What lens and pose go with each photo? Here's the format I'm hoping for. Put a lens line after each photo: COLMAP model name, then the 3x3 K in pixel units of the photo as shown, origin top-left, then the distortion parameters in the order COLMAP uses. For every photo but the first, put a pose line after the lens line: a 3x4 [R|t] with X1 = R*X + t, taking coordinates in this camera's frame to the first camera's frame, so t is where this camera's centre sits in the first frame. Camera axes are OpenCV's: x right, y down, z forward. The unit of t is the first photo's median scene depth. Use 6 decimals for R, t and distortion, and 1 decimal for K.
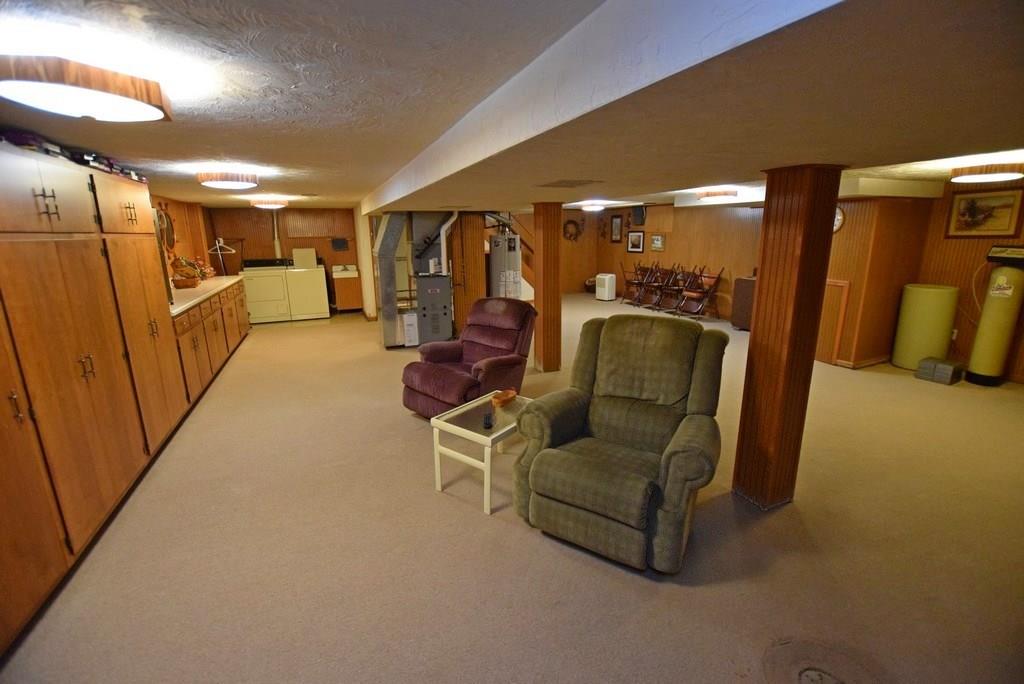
lens RADIAL K [[453.2, 0, 515.6], [0, 453.2, 340.2], [0, 0, 1]] dist [-0.026854, 0.002968]
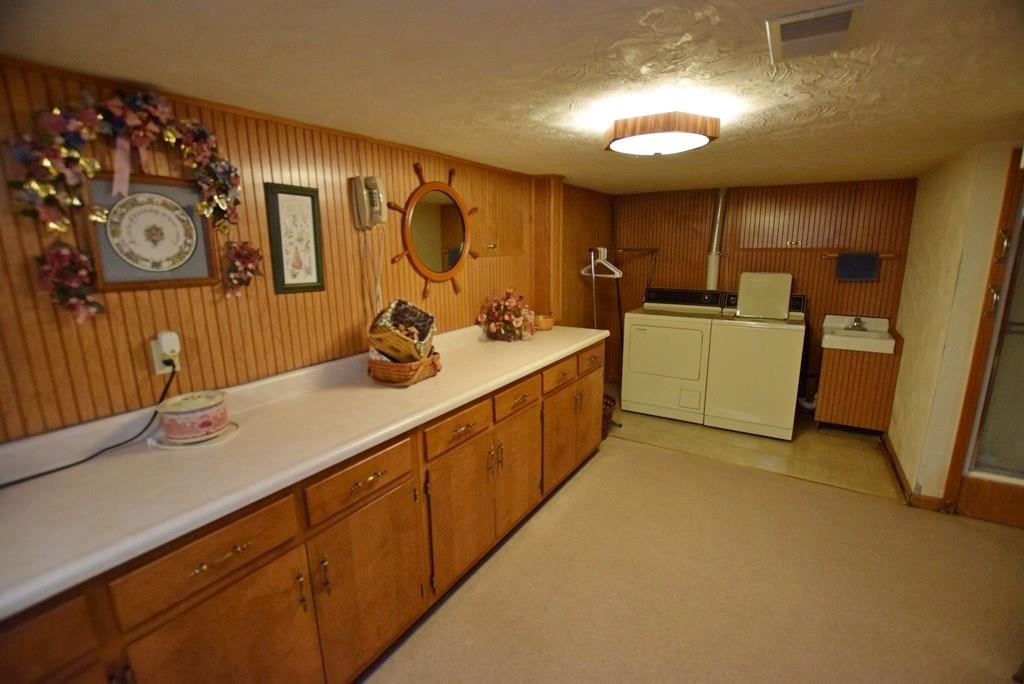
lens RADIAL K [[453.2, 0, 514.1], [0, 453.2, 343.7], [0, 0, 1]] dist [-0.026854, 0.002968]
pose [[0.572063, 0.181536, -0.799868, -0.438722], [-0.188415, 0.978205, 0.087257, -0.229363], [0.798275, 0.100791, 0.593799, 0.975095]]
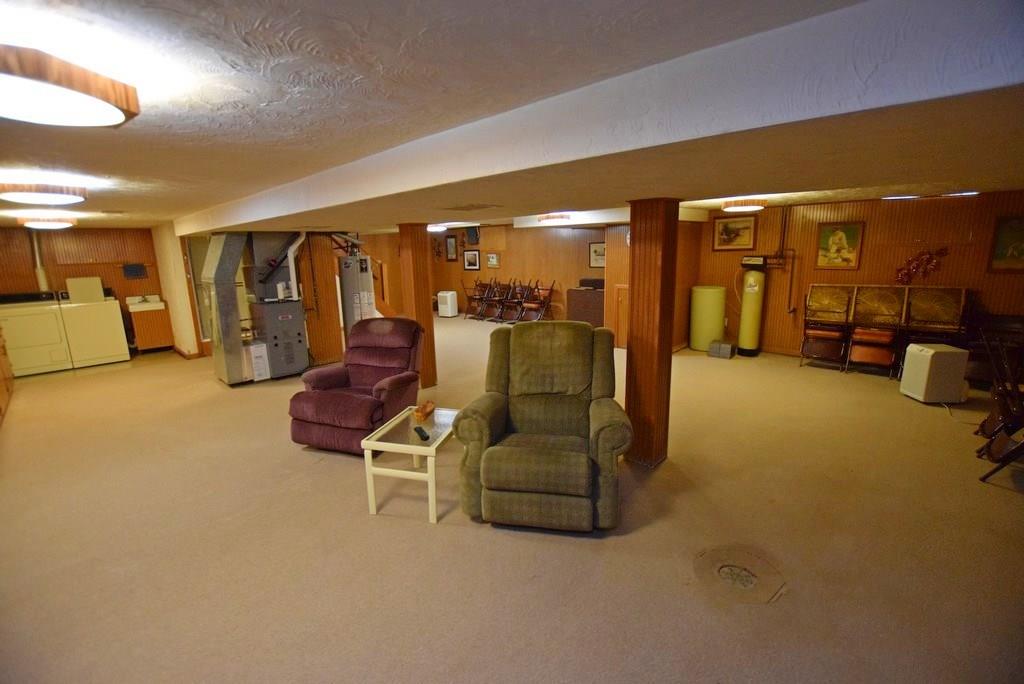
lens RADIAL K [[453.2, 0, 513.4], [0, 453.2, 341.7], [0, 0, 1]] dist [-0.026854, 0.002968]
pose [[0.921075, -0.087779, 0.379362, -0.134123], [0.102424, 0.994568, -0.018552, 0.006253], [-0.375673, 0.055944, 0.925062, -0.023072]]
